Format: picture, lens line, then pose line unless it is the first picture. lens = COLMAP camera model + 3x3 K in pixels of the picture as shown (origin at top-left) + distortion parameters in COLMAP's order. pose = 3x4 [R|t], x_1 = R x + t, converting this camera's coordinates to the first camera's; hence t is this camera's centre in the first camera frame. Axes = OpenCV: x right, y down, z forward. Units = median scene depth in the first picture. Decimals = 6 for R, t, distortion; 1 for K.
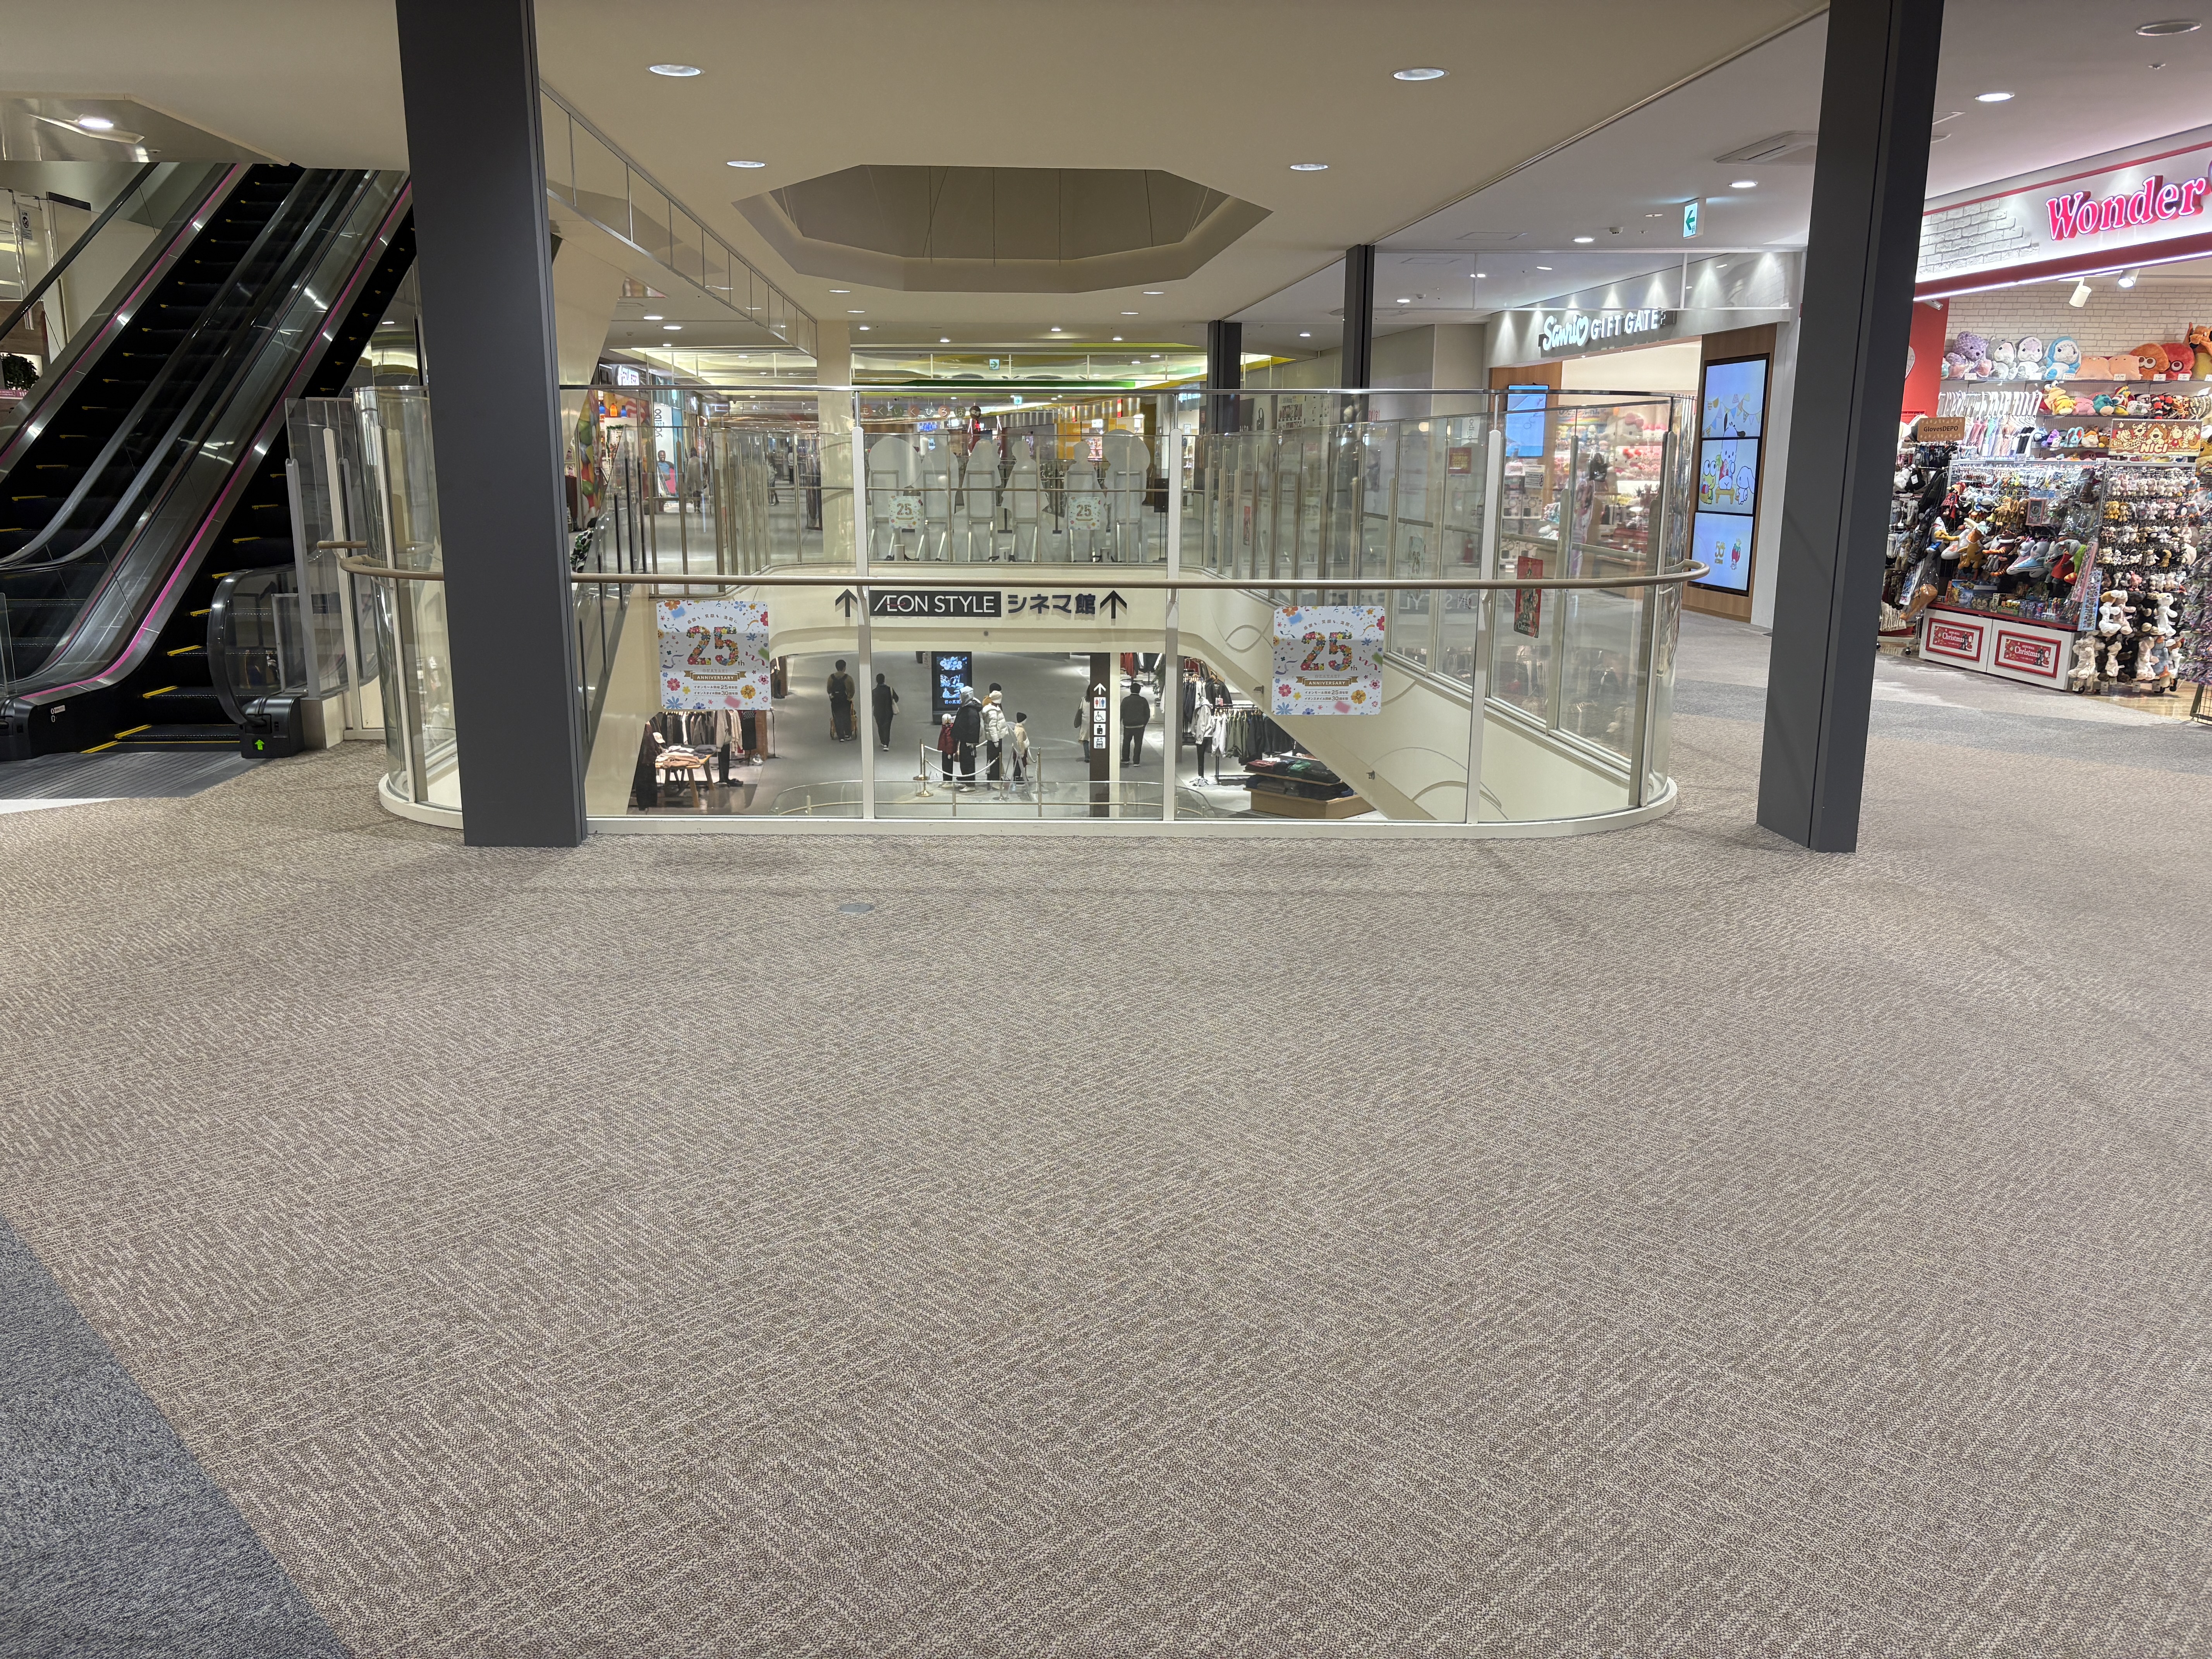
lens RADIAL K [[1687.1, 0, 1082.5], [0, 1687.1, 807.7], [0, 0, 1]] dist [0.050483, -0.054068]
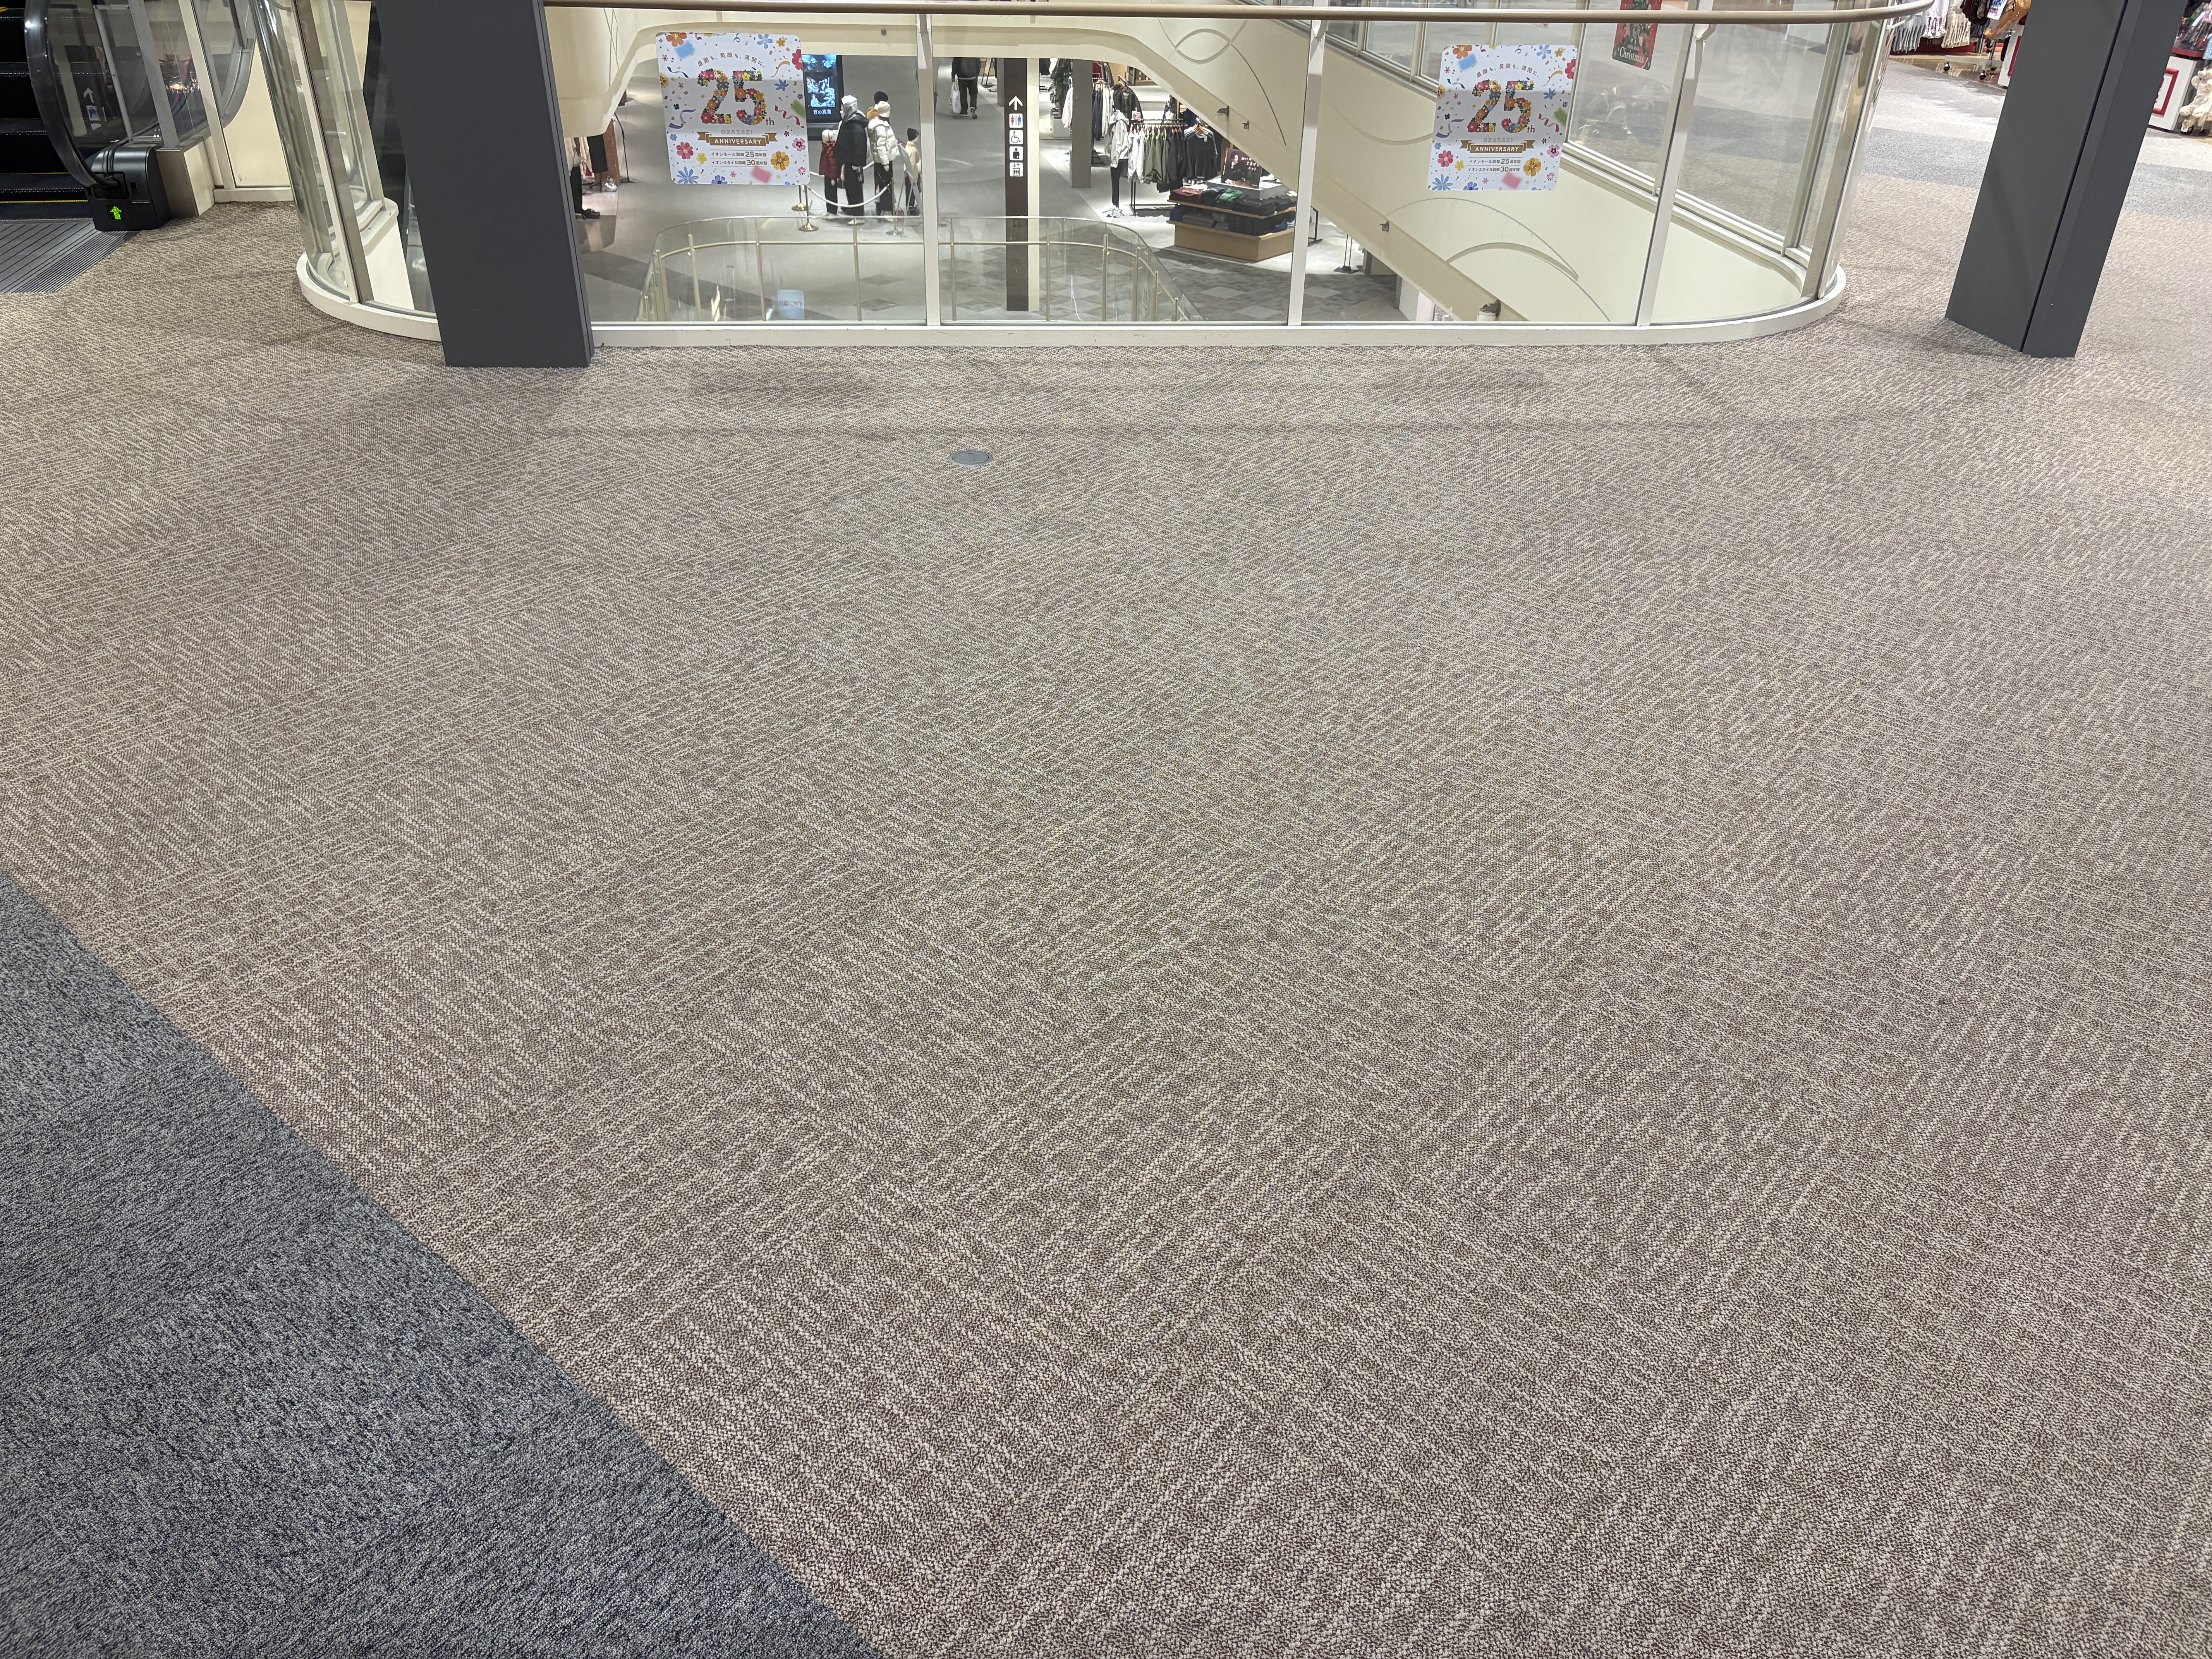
lens RADIAL K [[1687.1, 0, 1097.8], [0, 1687.1, 834.8], [0, 0, 1]] dist [0.050483, -0.054068]
pose [[0.995599, -0.034362, 0.087187, -0.130386], [0.002829, 0.940946, 0.338545, -0.040636], [-0.093672, -0.336808, 0.936902, 0.131459]]
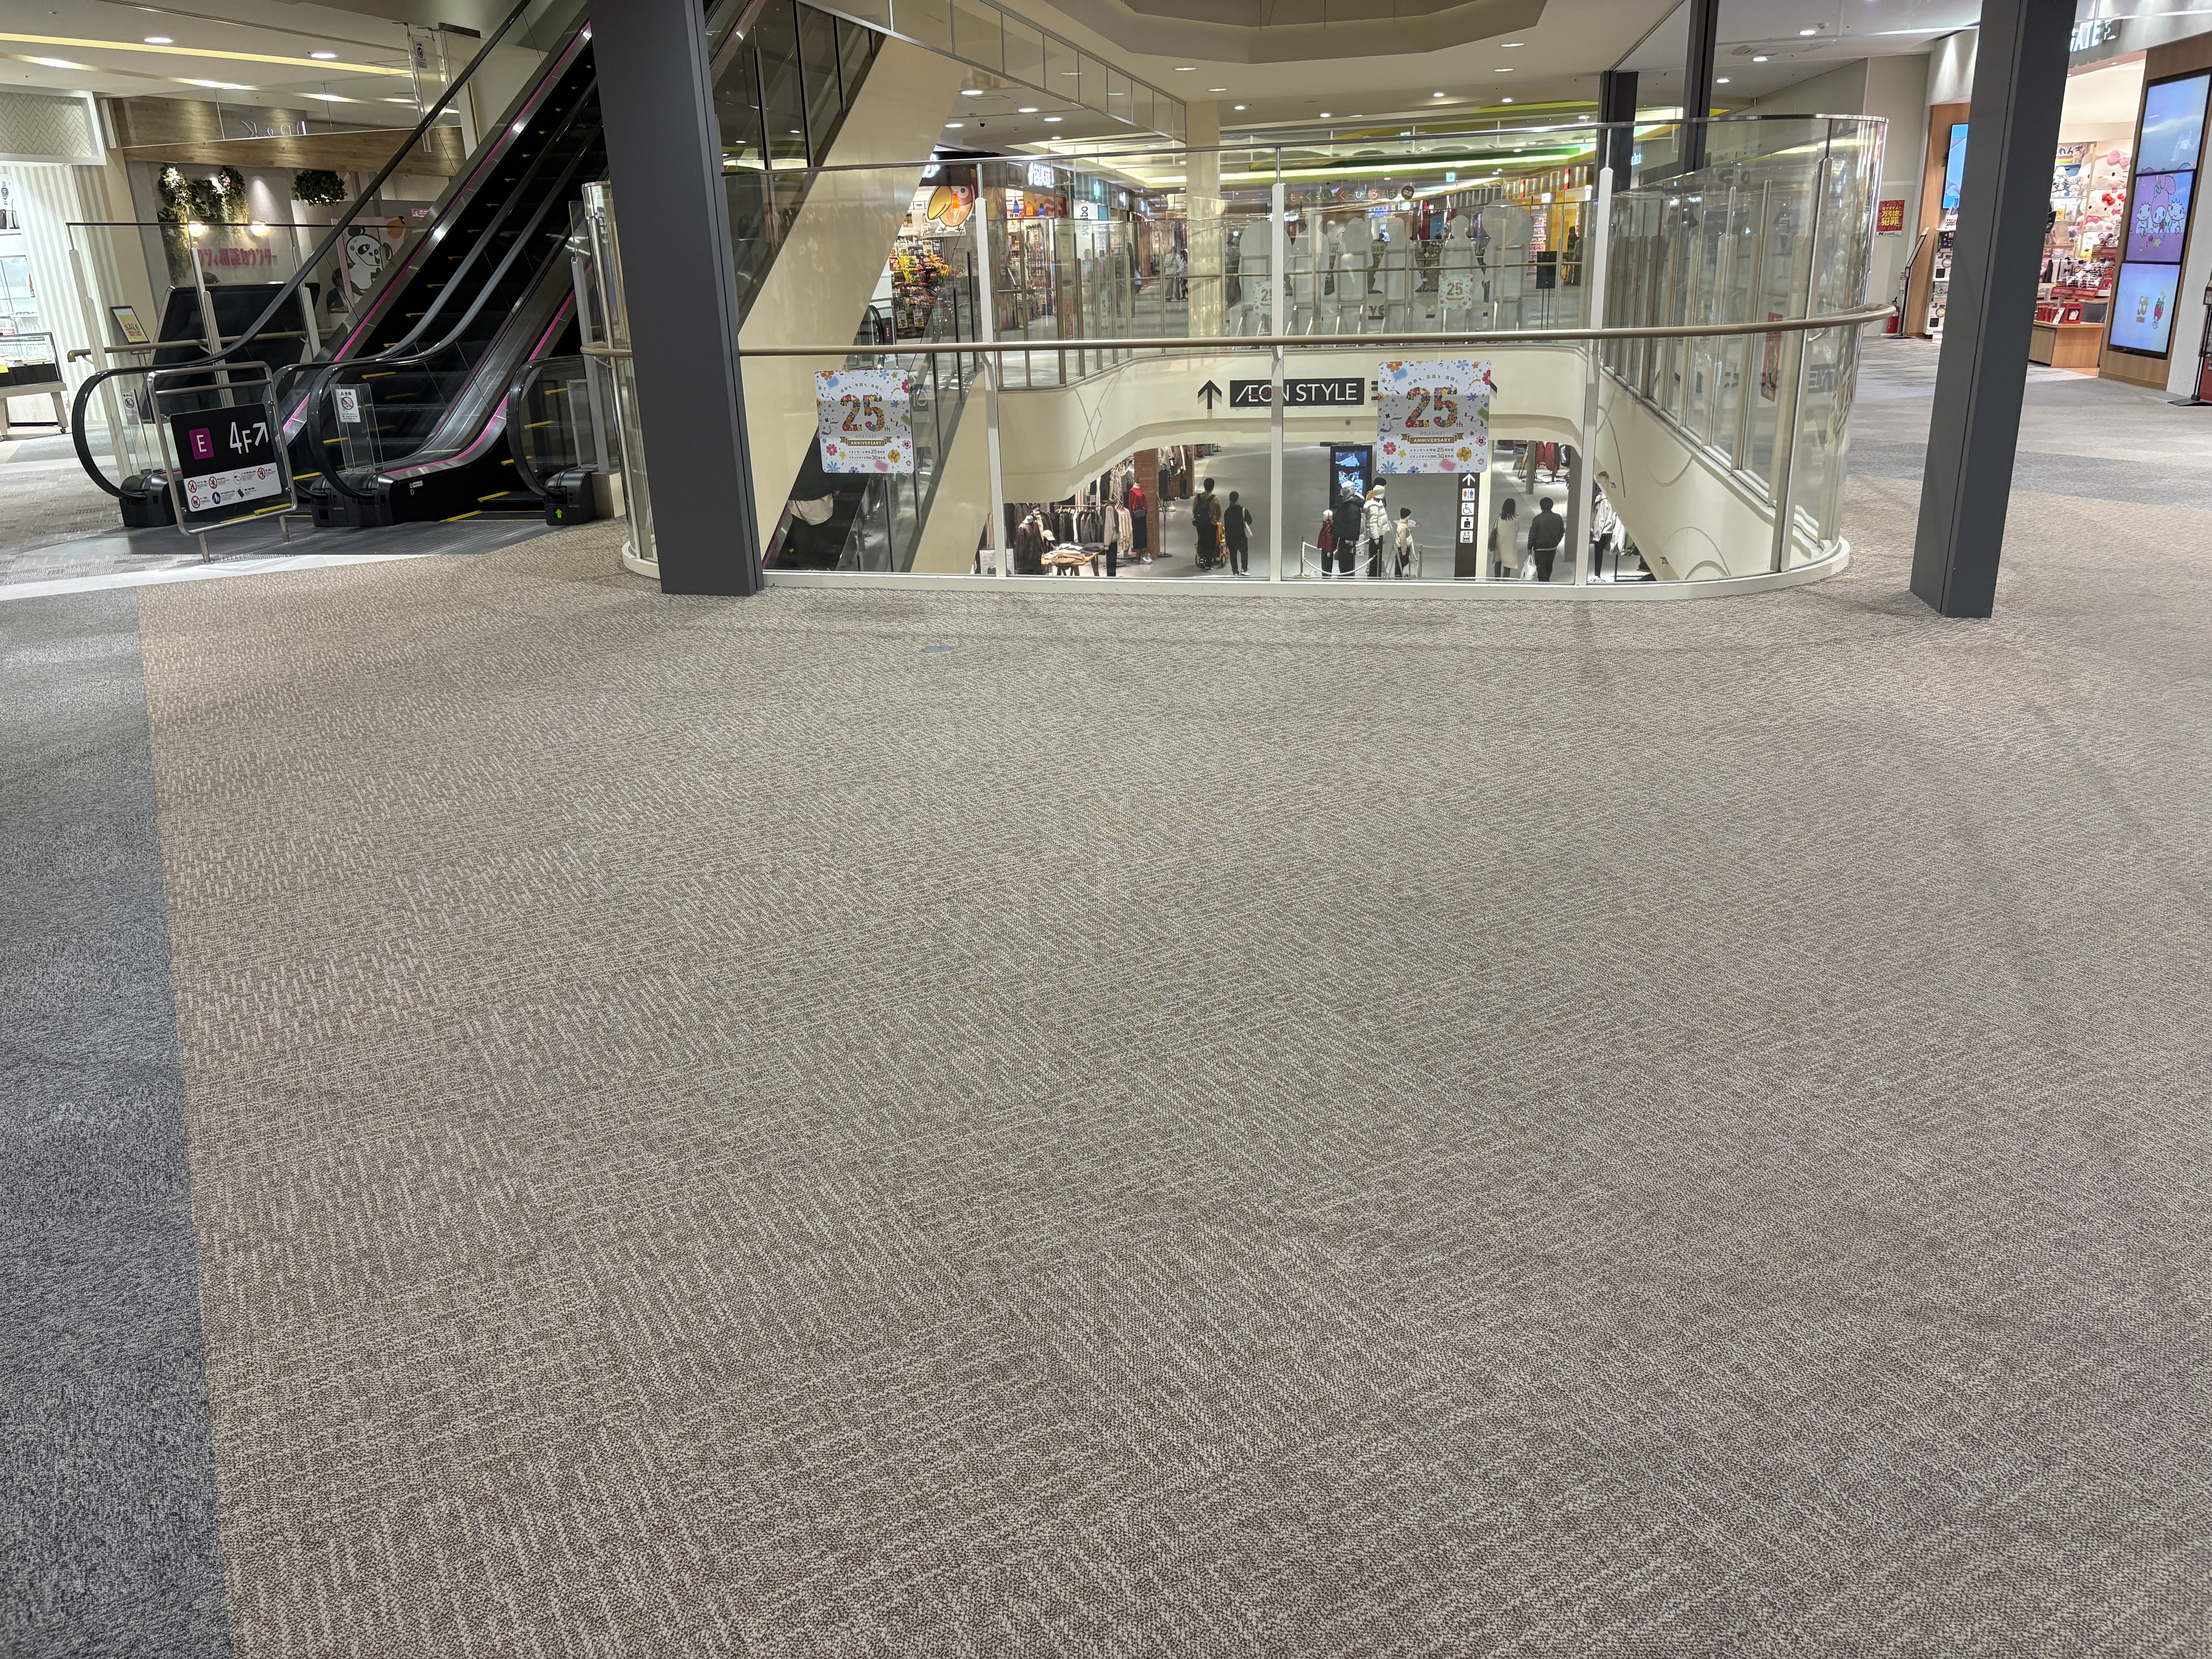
lens RADIAL K [[1687.1, 0, 1069.7], [0, 1687.1, 832.9], [0, 0, 1]] dist [0.050483, -0.054068]
pose [[0.961625, 0.051495, -0.269492, 0.219715], [-0.017138, 0.991584, 0.128323, 0.031031], [0.273832, -0.118780, 0.954415, -0.043581]]
